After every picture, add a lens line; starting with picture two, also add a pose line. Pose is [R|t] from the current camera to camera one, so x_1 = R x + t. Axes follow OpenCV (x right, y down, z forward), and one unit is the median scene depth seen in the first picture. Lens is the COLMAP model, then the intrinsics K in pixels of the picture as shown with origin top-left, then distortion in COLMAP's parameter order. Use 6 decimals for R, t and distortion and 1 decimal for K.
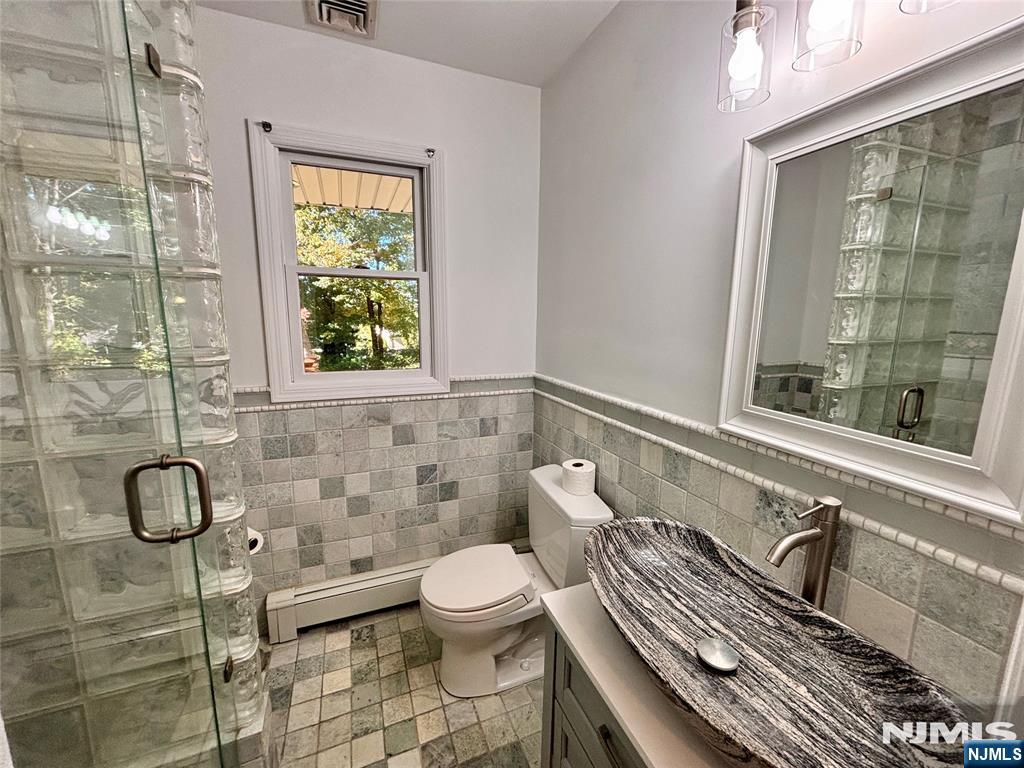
lens RADIAL K [[410.7, 0, 509.3], [0, 410.7, 383.0], [0, 0, 1]] dist [-0.001708, 0.000272]
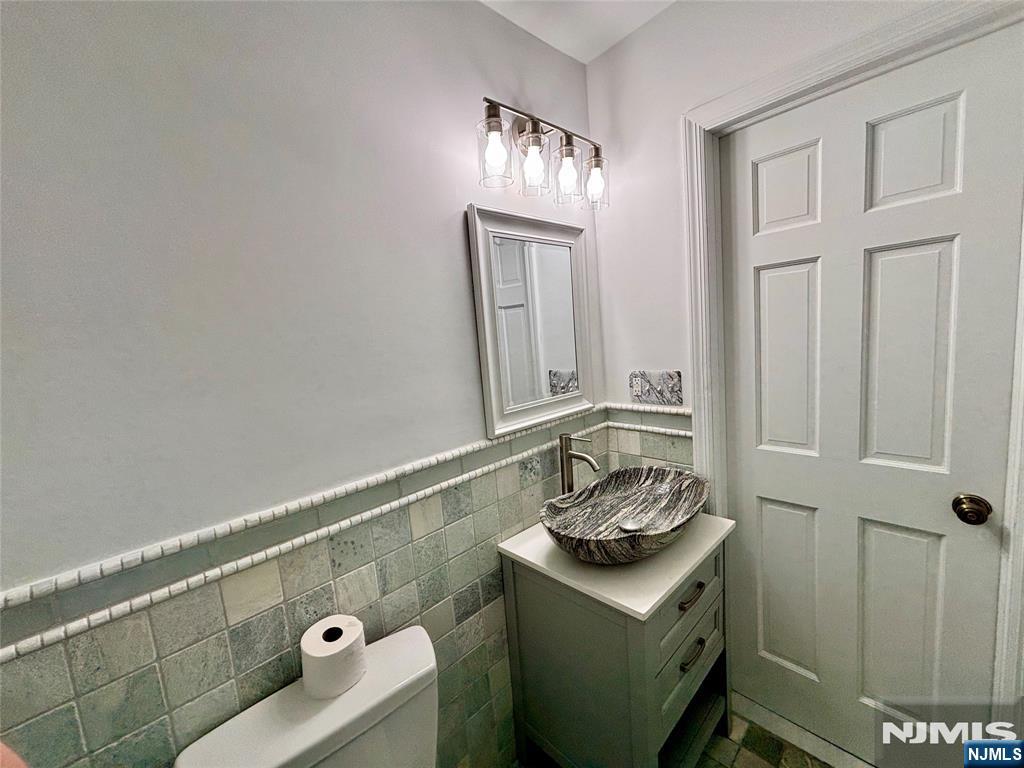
lens RADIAL K [[410.7, 0, 507.5], [0, 410.7, 382.6], [0, 0, 1]] dist [-0.001708, 0.000272]
pose [[-0.371403, -0.085725, 0.924506, -0.615998], [0.236325, 0.954206, 0.183418, -0.256562], [-0.897892, 0.286606, -0.334136, 1.347403]]
